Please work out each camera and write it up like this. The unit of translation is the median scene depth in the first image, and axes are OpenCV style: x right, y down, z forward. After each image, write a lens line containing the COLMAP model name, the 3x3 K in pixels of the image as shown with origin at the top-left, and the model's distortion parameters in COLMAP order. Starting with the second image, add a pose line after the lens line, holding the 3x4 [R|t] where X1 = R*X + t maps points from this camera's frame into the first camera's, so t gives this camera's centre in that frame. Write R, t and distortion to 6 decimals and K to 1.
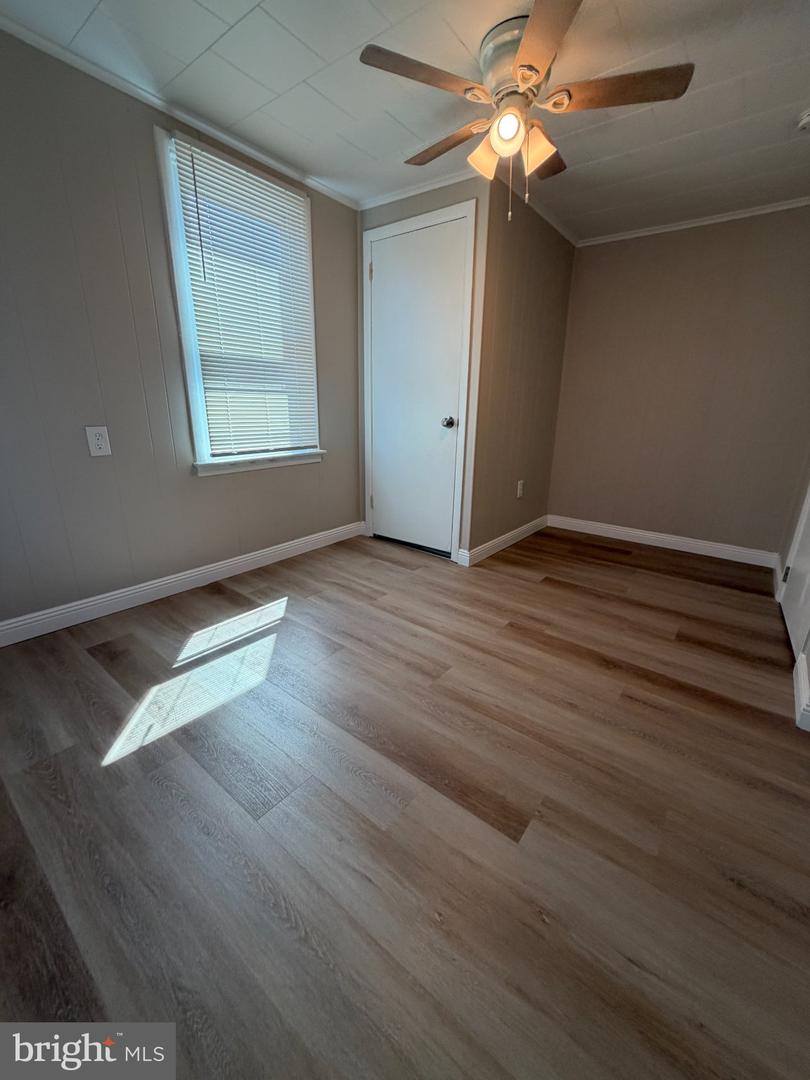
lens RADIAL K [[428.9, 0, 404.3], [0, 428.9, 529.4], [0, 0, 1]] dist [-0.001335, 0.000279]
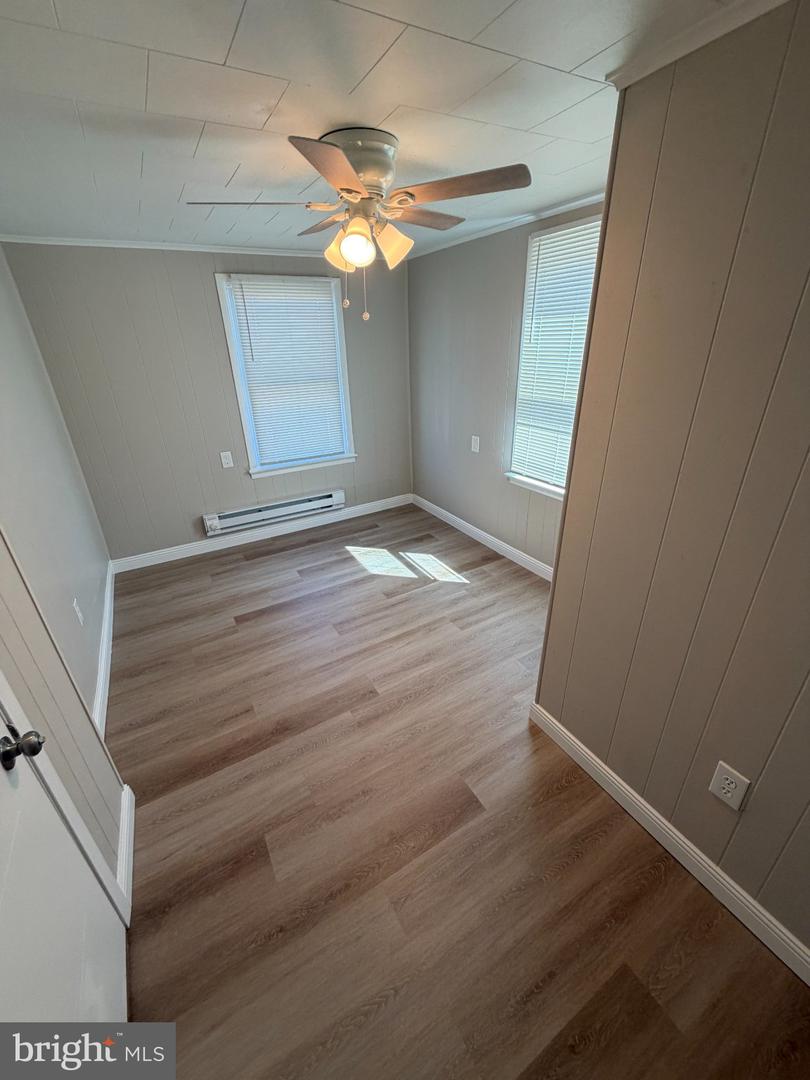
lens RADIAL K [[428.9, 0, 407.9], [0, 428.9, 538.0], [0, 0, 1]] dist [-0.001335, 0.000279]
pose [[-0.365866, 0.388478, -0.845711, 1.077852], [-0.236940, 0.839890, 0.488308, -0.699338], [0.900001, 0.379038, -0.215241, 1.313790]]
